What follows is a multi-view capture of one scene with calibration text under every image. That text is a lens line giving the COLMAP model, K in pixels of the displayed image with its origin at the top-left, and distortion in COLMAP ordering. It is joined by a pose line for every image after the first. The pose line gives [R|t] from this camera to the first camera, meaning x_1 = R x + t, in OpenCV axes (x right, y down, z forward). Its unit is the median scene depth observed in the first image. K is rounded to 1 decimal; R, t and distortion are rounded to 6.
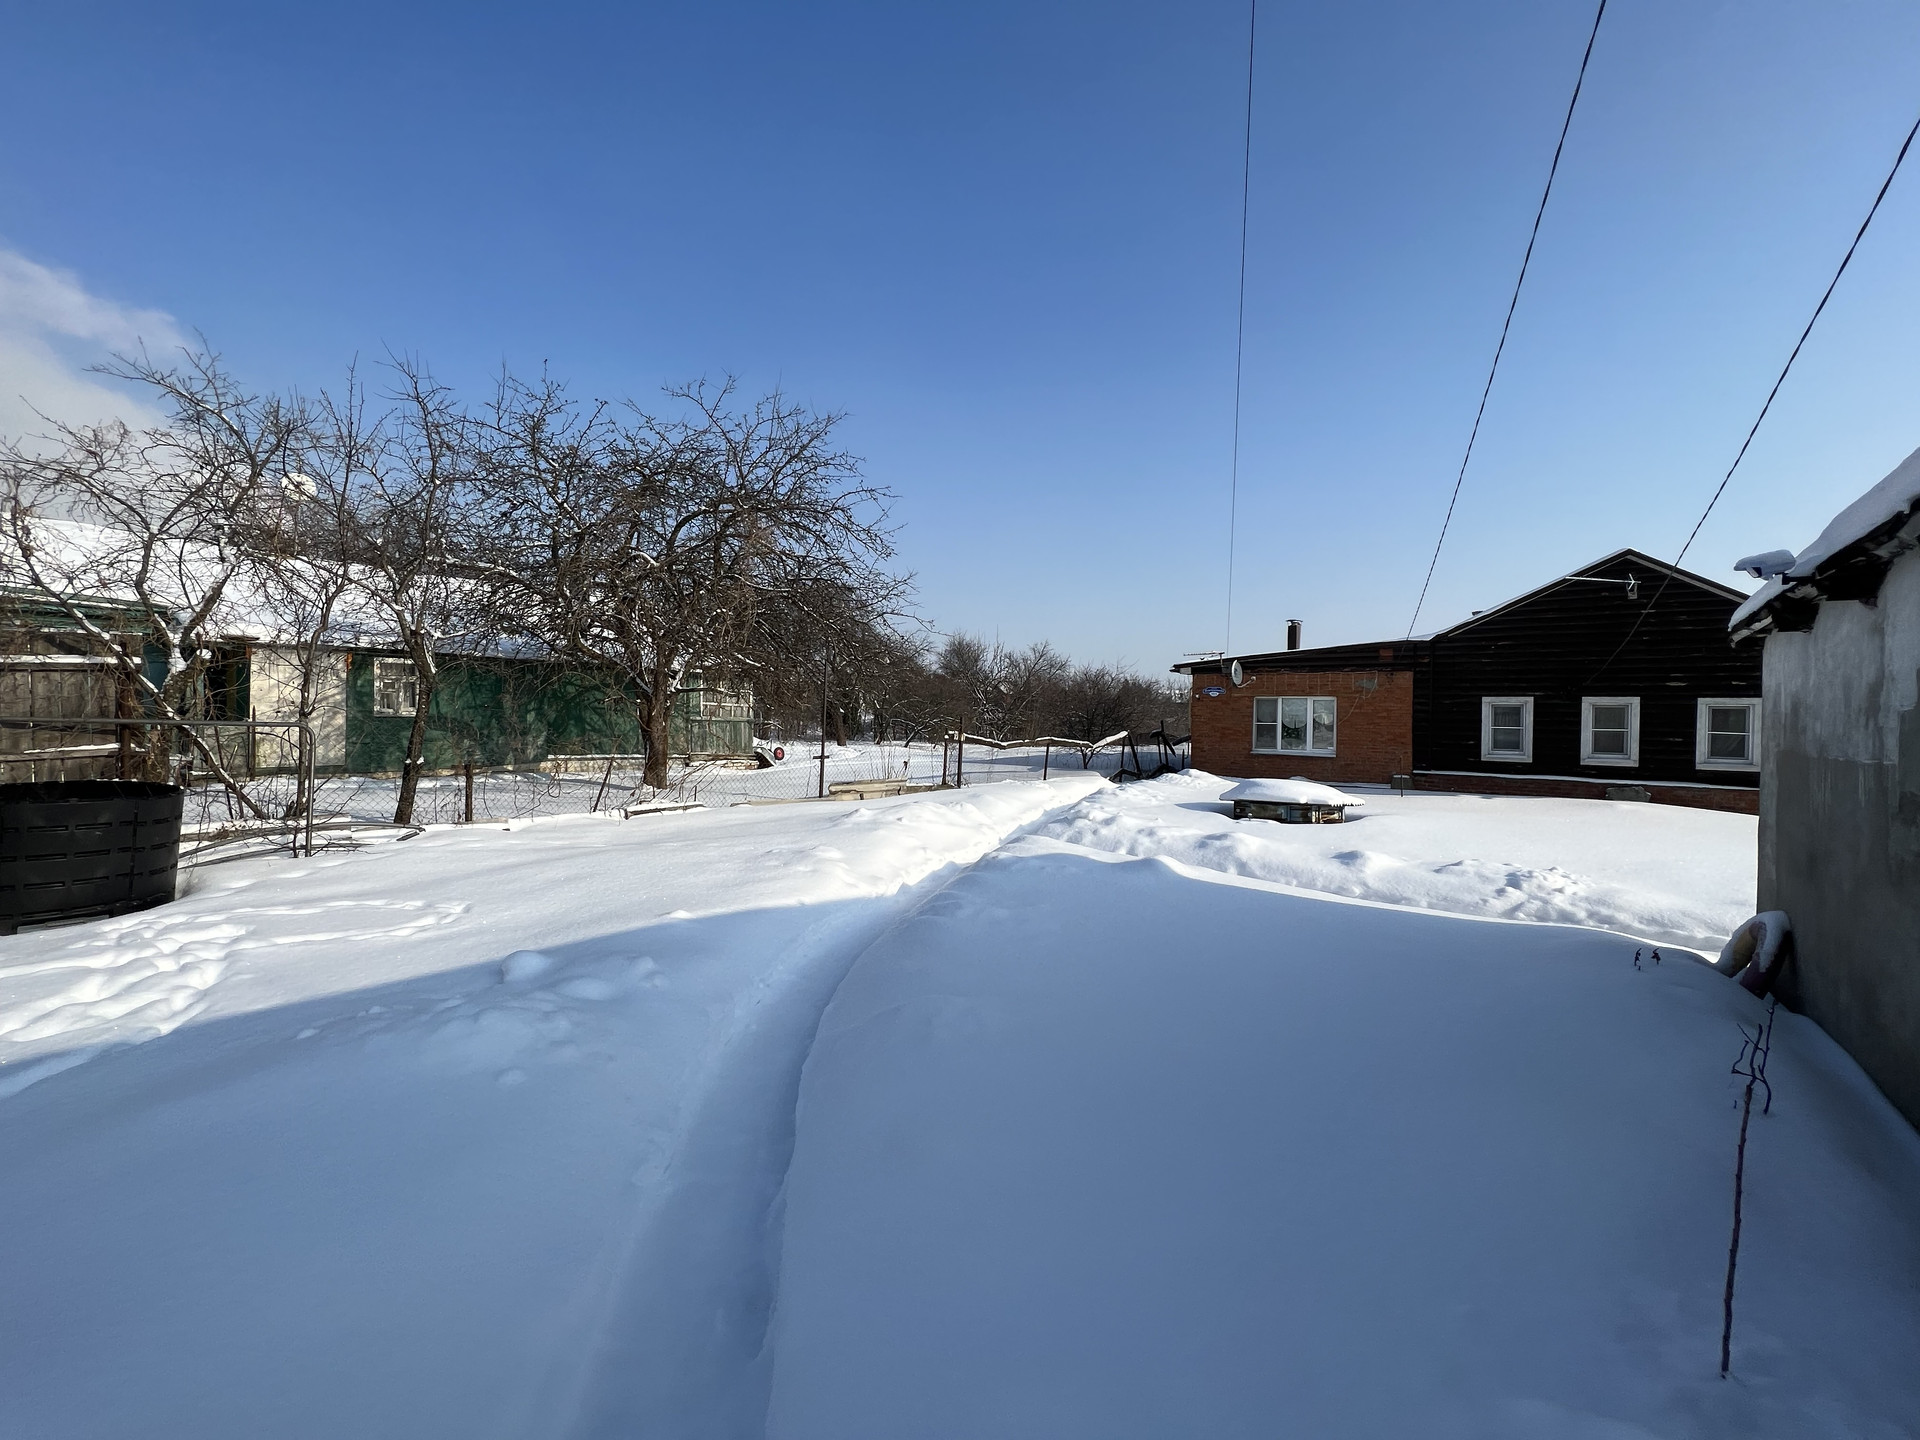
lens RADIAL K [[770.0, 0, 960.0], [0, 770.0, 720.0], [0, 0, 1]] dist [-0.001784, 0.000044]
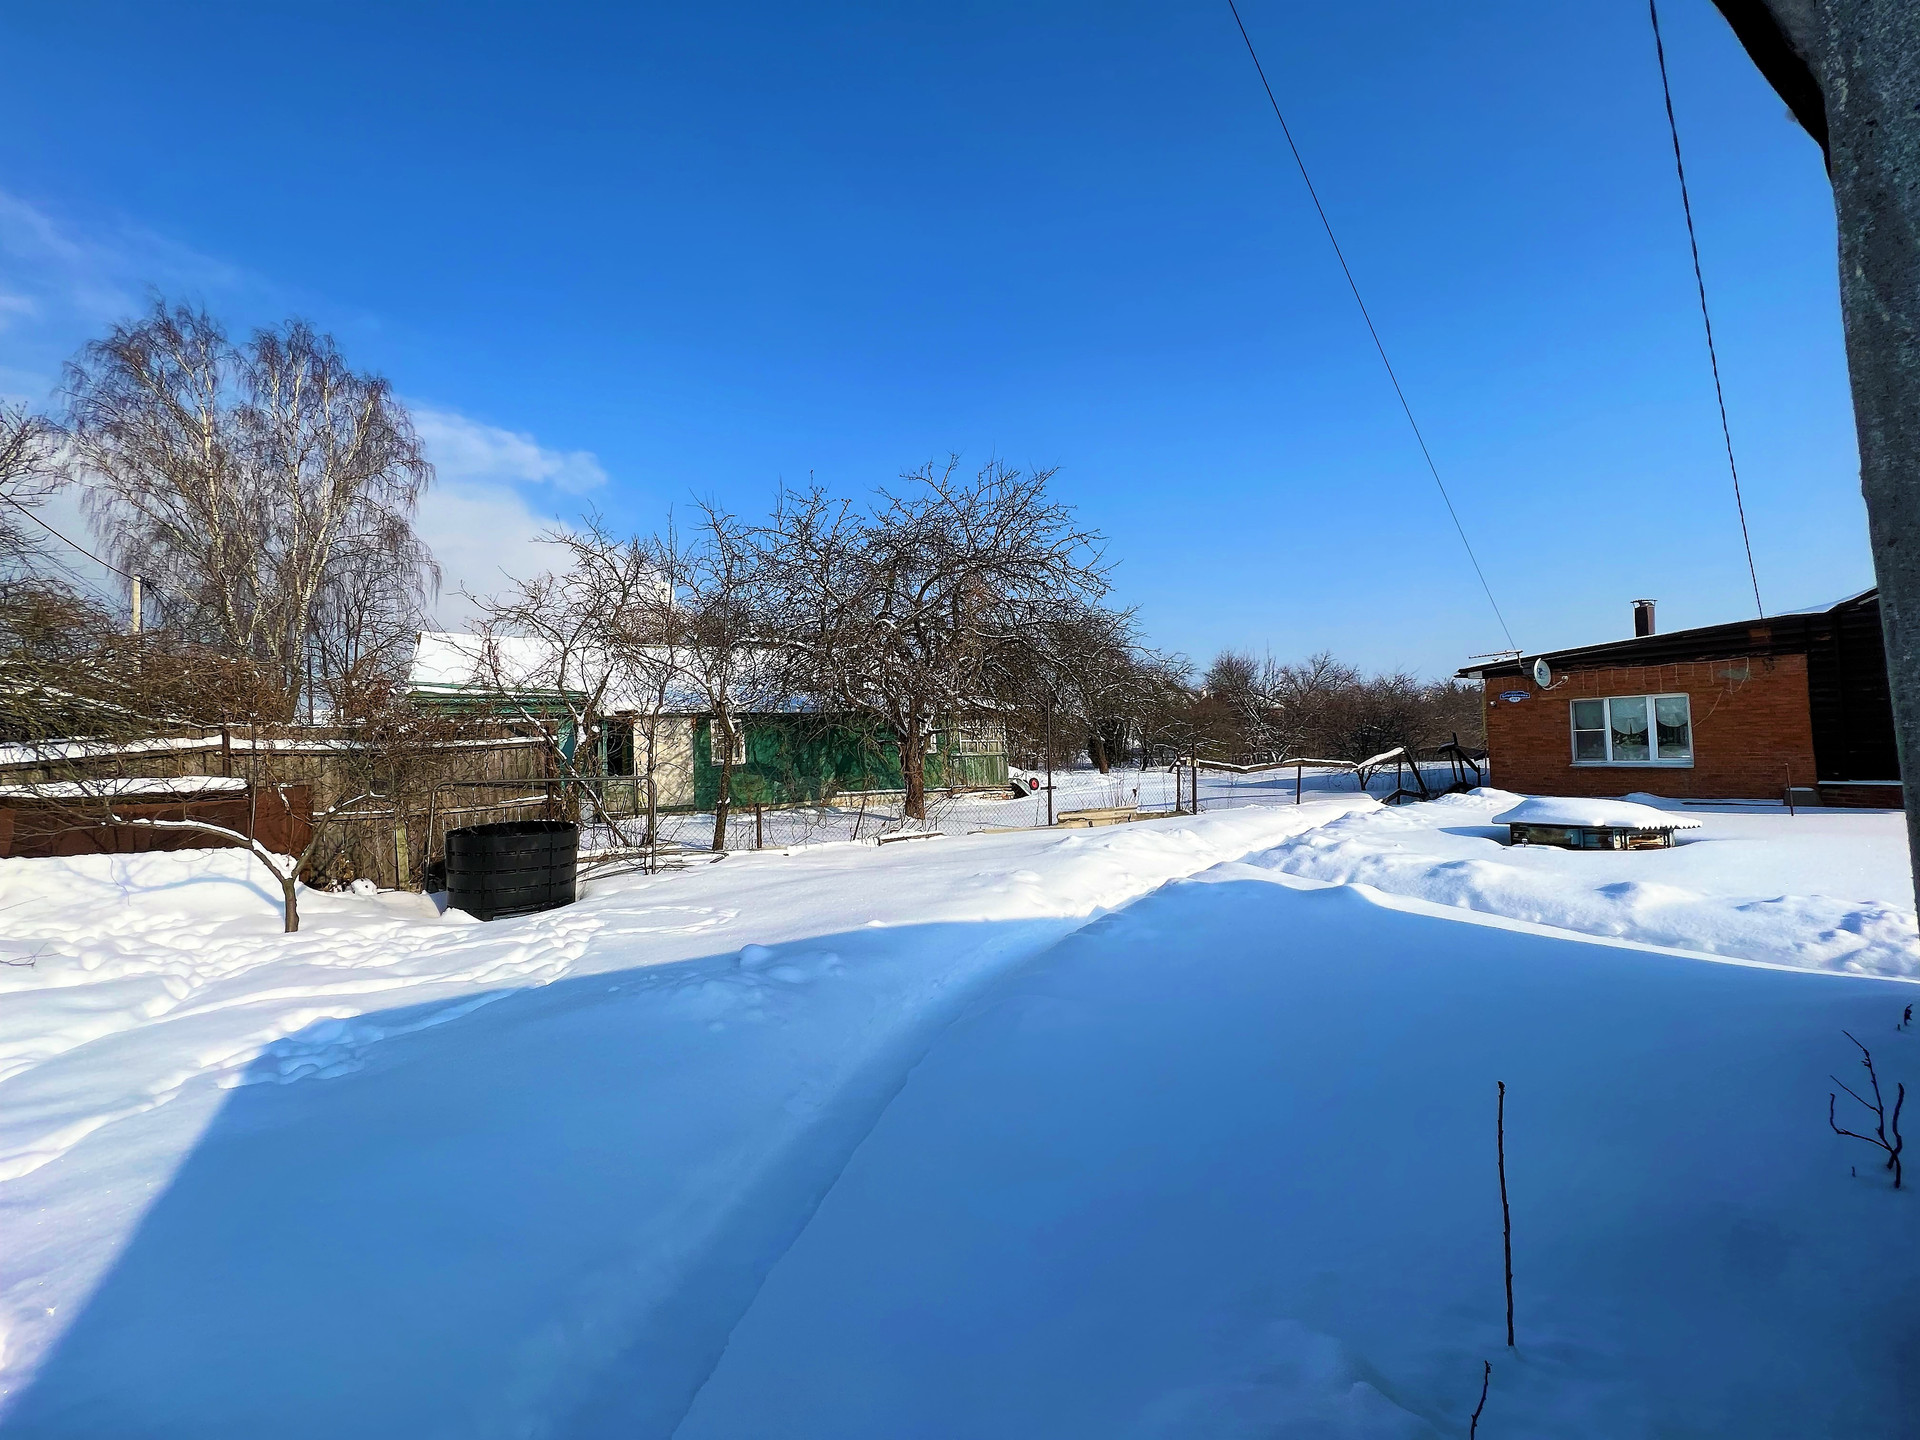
lens RADIAL K [[770.0, 0, 960.0], [0, 770.0, 720.0], [0, 0, 1]] dist [-0.001784, 0.000044]
pose [[0.930071, -0.060821, -0.362310, 0.105966], [0.048594, 0.997902, -0.042774, -0.006778], [0.364151, 0.022176, 0.931076, -0.050971]]
